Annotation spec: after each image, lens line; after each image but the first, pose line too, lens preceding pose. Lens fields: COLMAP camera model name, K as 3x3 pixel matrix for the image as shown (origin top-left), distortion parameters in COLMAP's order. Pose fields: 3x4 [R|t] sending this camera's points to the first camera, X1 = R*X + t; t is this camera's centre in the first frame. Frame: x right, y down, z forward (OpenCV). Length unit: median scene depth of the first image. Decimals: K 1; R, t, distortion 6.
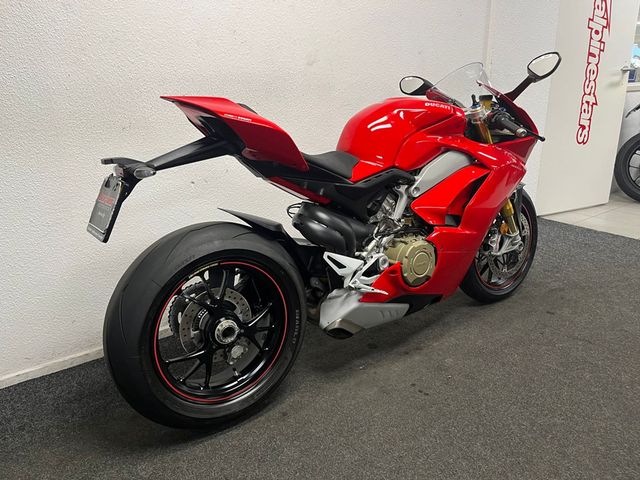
lens RADIAL K [[485.8, 0, 320.0], [0, 485.8, 240.0], [0, 0, 1]] dist [0.005959, -0.002839]
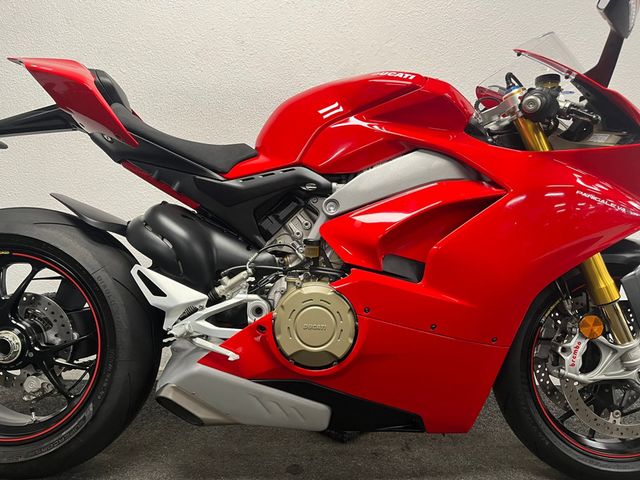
lens RADIAL K [[485.8, 0, 320.0], [0, 485.8, 240.0], [0, 0, 1]] dist [0.005959, -0.002839]
pose [[0.821654, 0.076551, -0.564823, 0.529701], [-0.214676, 0.959532, -0.182244, 0.053869], [0.528015, 0.270995, 0.804836, 0.520716]]
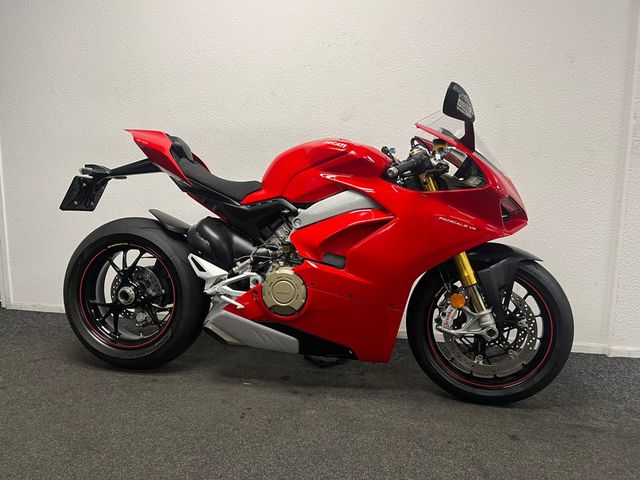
lens RADIAL K [[485.8, 0, 320.0], [0, 485.8, 240.0], [0, 0, 1]] dist [0.005959, -0.002839]
pose [[0.690876, 0.130171, -0.711158, 0.969951], [-0.258503, 0.963107, -0.074843, -0.000042], [0.675179, 0.235543, 0.699037, 0.322772]]
